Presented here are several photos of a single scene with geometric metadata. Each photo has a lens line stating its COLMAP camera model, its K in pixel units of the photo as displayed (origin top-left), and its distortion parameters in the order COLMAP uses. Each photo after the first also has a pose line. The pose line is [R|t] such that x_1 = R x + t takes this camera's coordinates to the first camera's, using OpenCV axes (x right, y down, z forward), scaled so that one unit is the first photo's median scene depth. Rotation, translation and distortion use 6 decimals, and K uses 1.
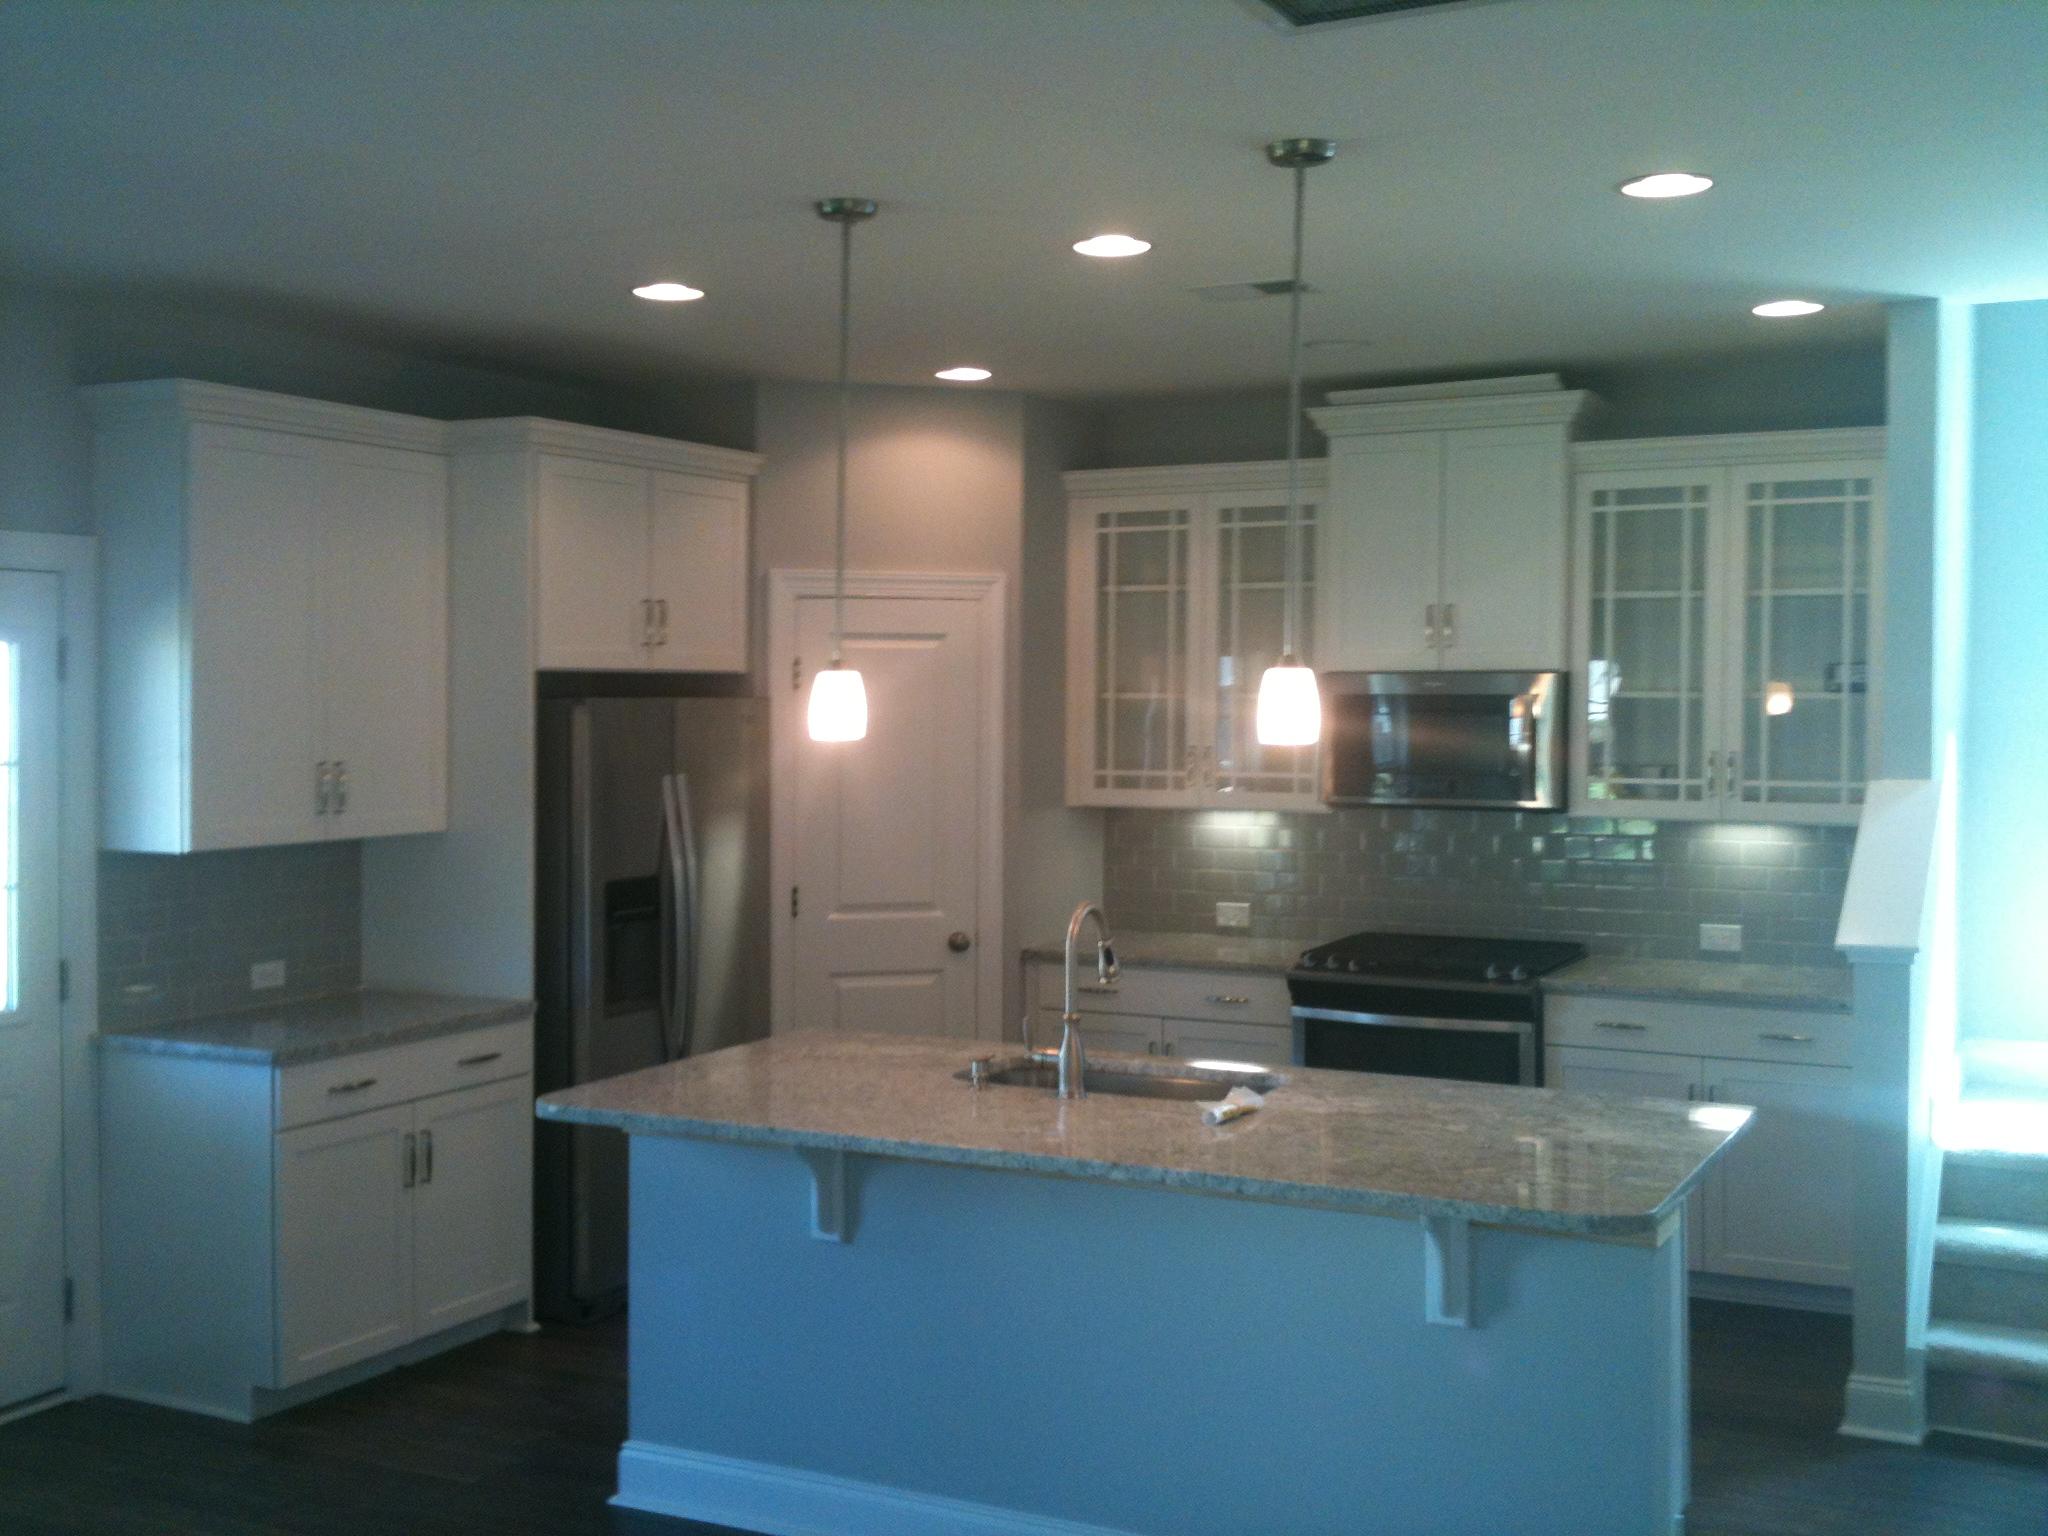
lens RADIAL K [[2176.2, 0, 1024.8], [0, 2176.2, 727.8], [0, 0, 1]] dist [0.098483, 0.004273]
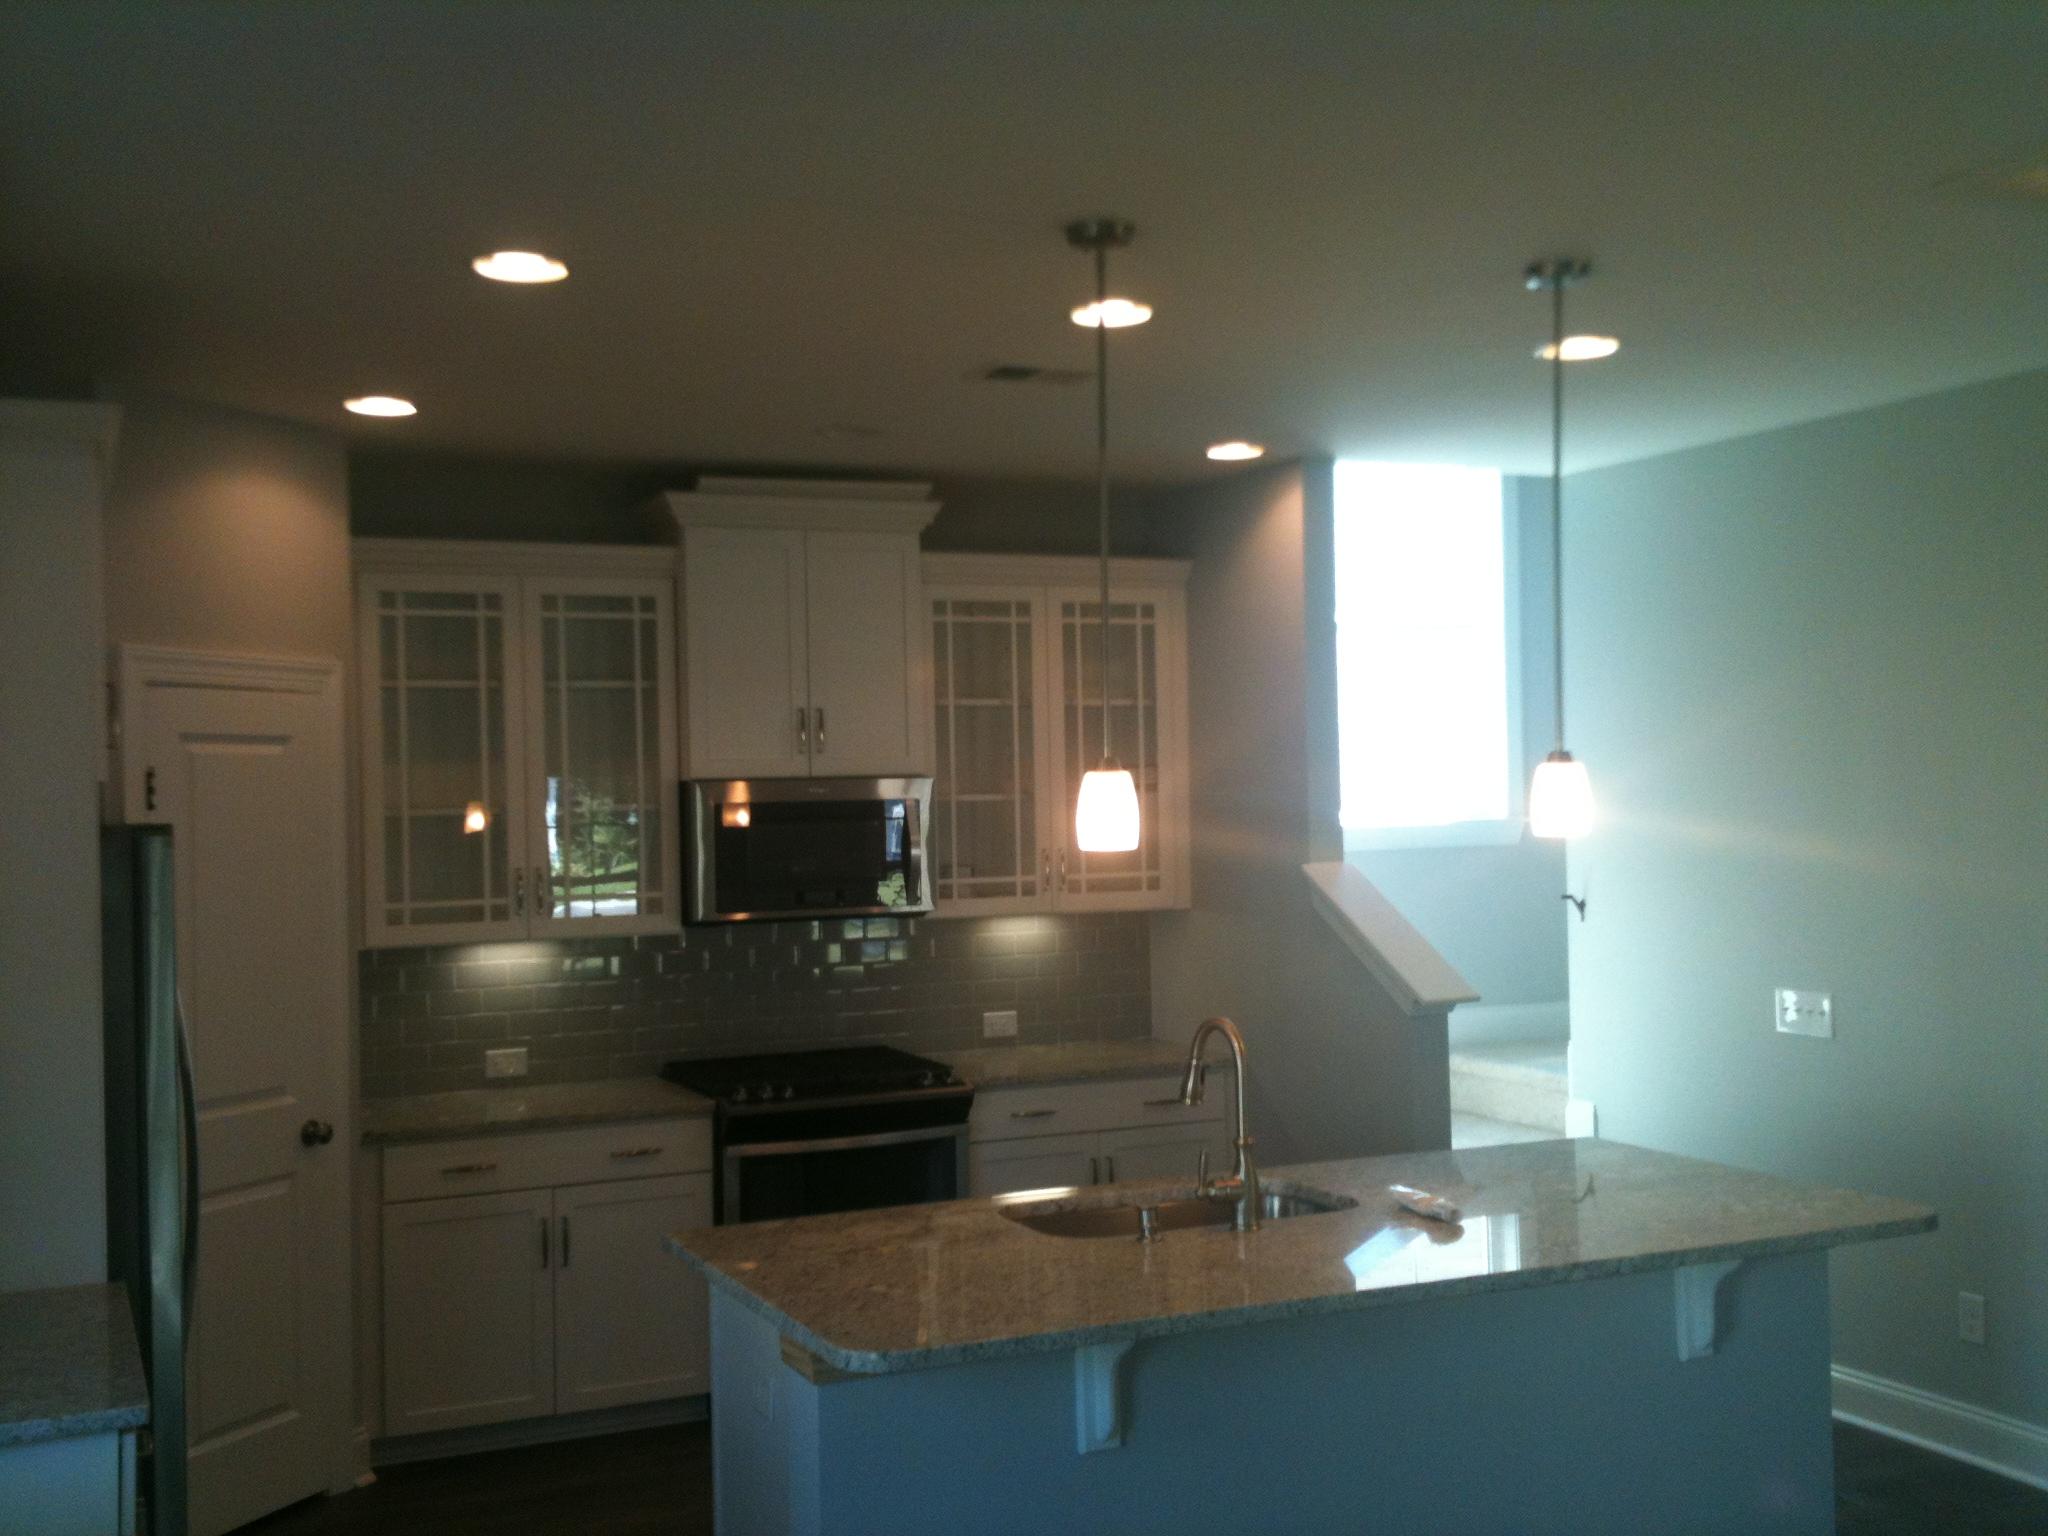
lens RADIAL K [[2205.6, 0, 1023.9], [0, 2205.6, 802.9], [0, 0, 1]] dist [0.105190, 0.000747]
pose [[0.629386, -0.018724, 0.776867, -0.507492], [0.034067, 0.999413, -0.003512, -0.008161], [-0.776346, 0.028676, 0.629655, 0.311558]]
